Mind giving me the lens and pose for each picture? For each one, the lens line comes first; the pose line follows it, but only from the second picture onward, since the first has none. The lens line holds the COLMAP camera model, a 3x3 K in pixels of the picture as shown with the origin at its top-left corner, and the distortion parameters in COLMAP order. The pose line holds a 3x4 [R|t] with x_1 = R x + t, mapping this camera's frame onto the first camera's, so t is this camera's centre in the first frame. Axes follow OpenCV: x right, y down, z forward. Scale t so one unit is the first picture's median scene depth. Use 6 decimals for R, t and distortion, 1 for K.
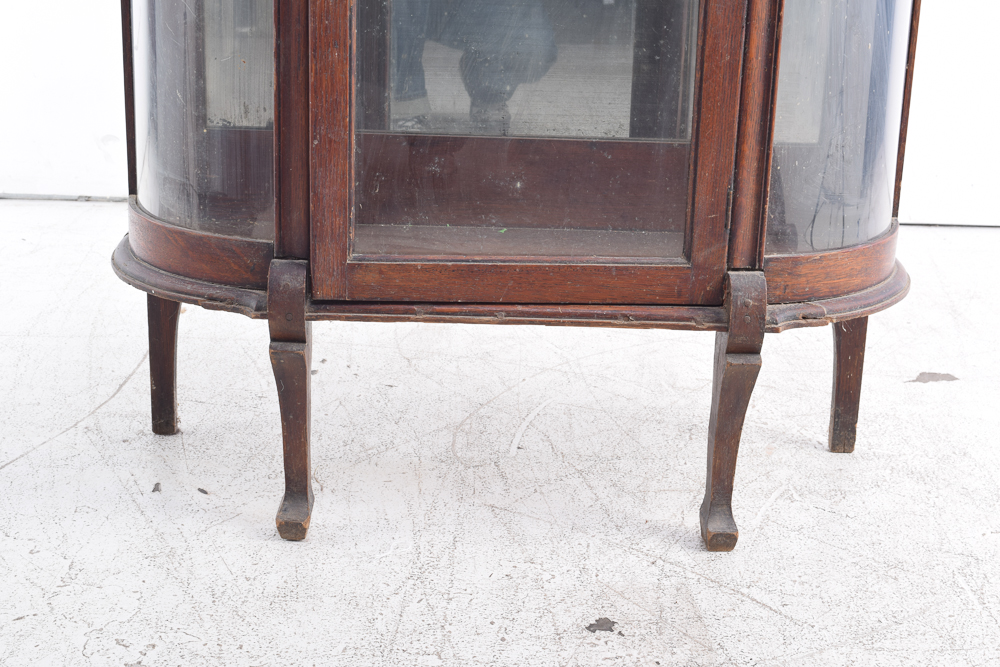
lens RADIAL K [[1650.1, 0, 506.1], [0, 1650.1, 330.0], [0, 0, 1]] dist [0.008552, 0.000000]
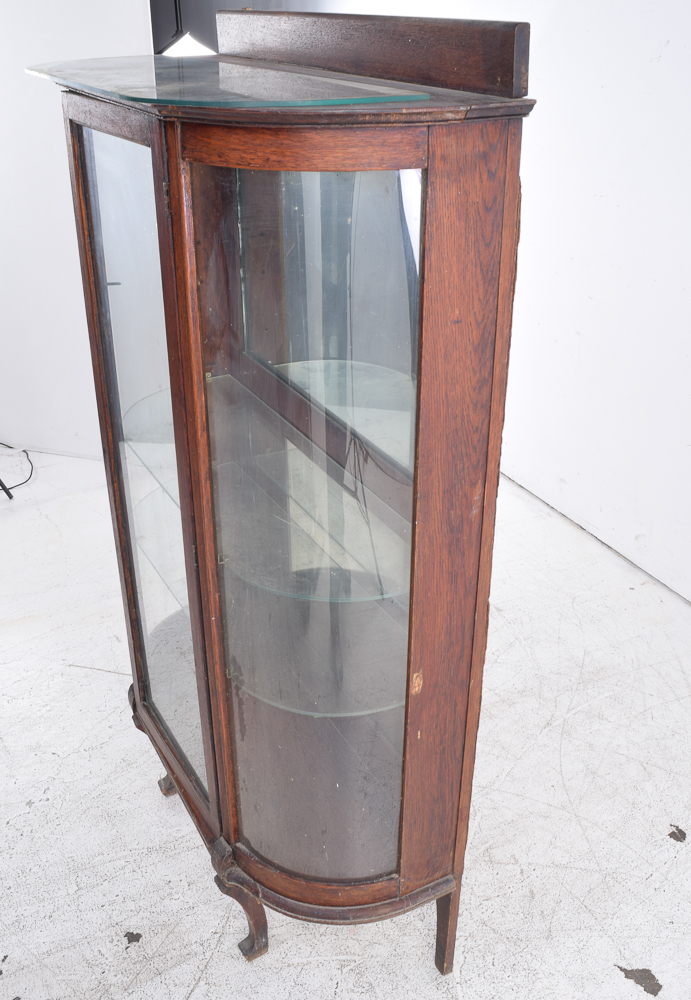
lens RADIAL K [[969.9, 0, 321.8], [0, 969.9, 478.9], [0, 0, 1]] dist [-0.081165, 0.000000]
pose [[0.446846, 0.382115, -0.808898, 0.784398], [-0.229707, 0.922883, 0.309067, -0.655852], [0.864617, 0.047704, 0.500161, 0.562400]]
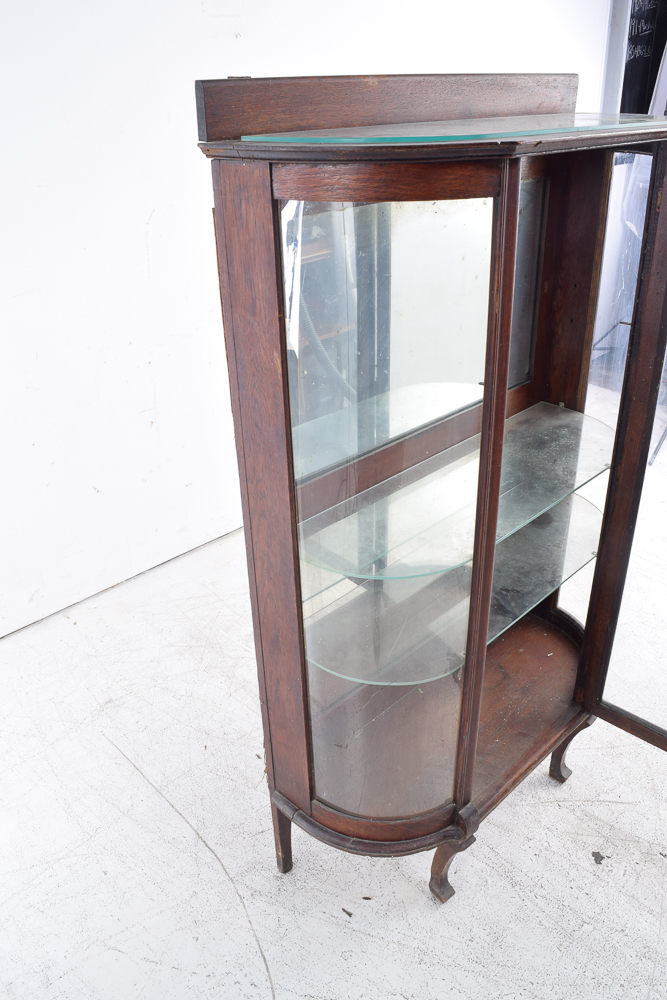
lens RADIAL K [[791.0, 0, 331.5], [0, 791.0, 501.9], [0, 0, 1]] dist [-0.090231, 0.019020]
pose [[0.723800, -0.374981, 0.579226, -0.597126], [0.242240, 0.924106, 0.295549, -0.634655], [-0.646091, -0.073607, 0.759703, 0.424889]]
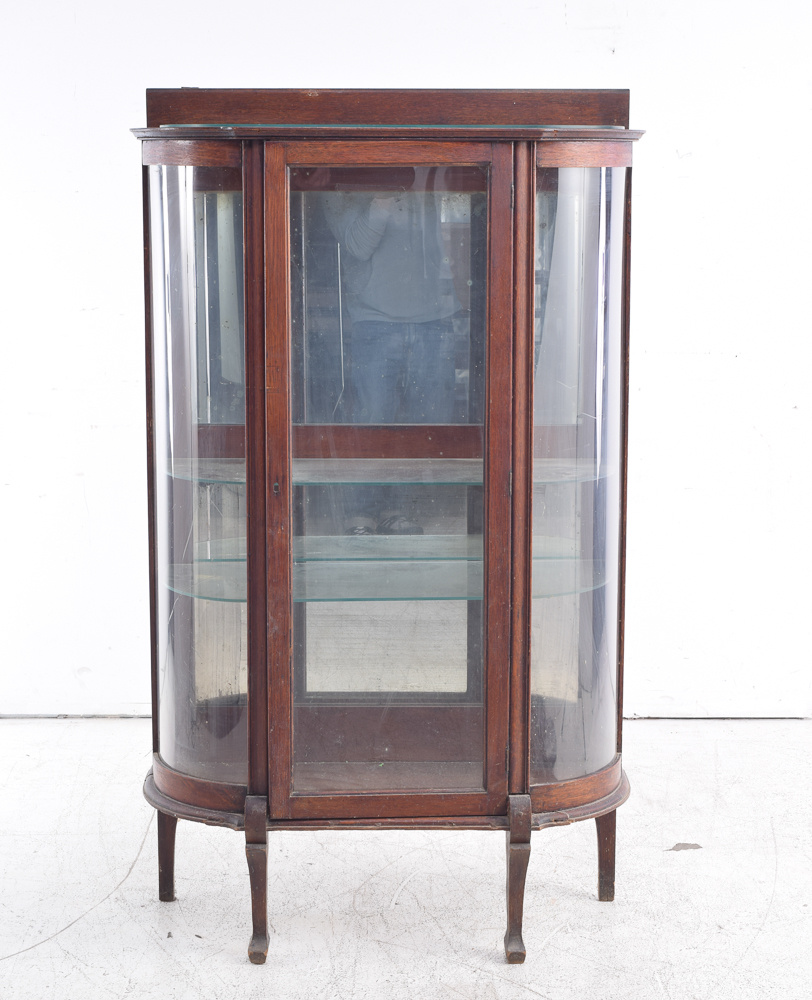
lens RADIAL K [[2099.3, 0, 399.4], [0, 2099.3, 428.1], [0, 0, 1]] dist [0.016523, 0.000000]
pose [[0.999553, -0.029069, -0.007037, 0.044064], [0.027620, 0.987415, -0.155720, -0.072565], [0.011476, 0.155456, 0.987776, -1.186503]]
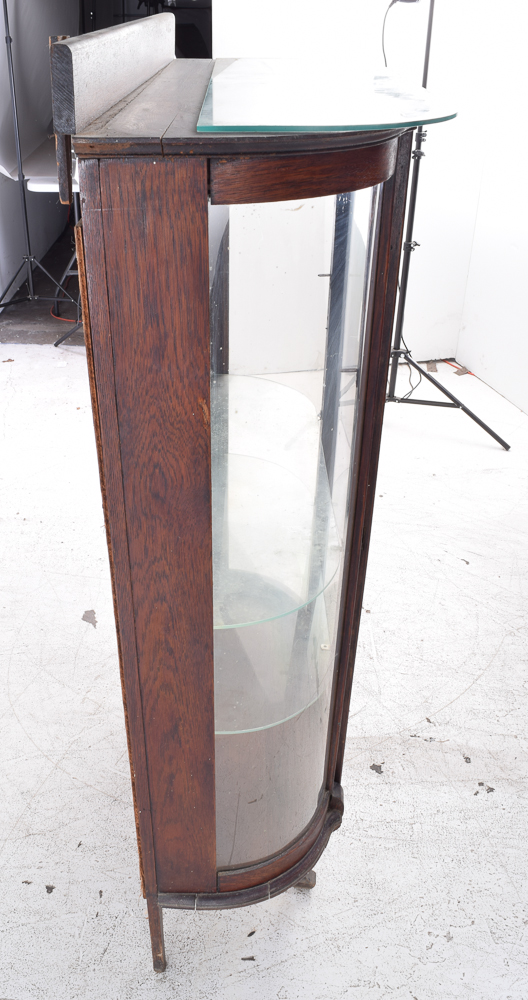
lens RADIAL K [[842.9, 0, 224.7], [0, 842.9, 534.8], [0, 0, 1]] dist [-0.092908, 0.021408]
pose [[0.039590, -0.589530, 0.806775, -0.694911], [0.282820, 0.781003, 0.556819, -0.789299], [-0.958356, 0.206128, 0.197651, 0.829144]]
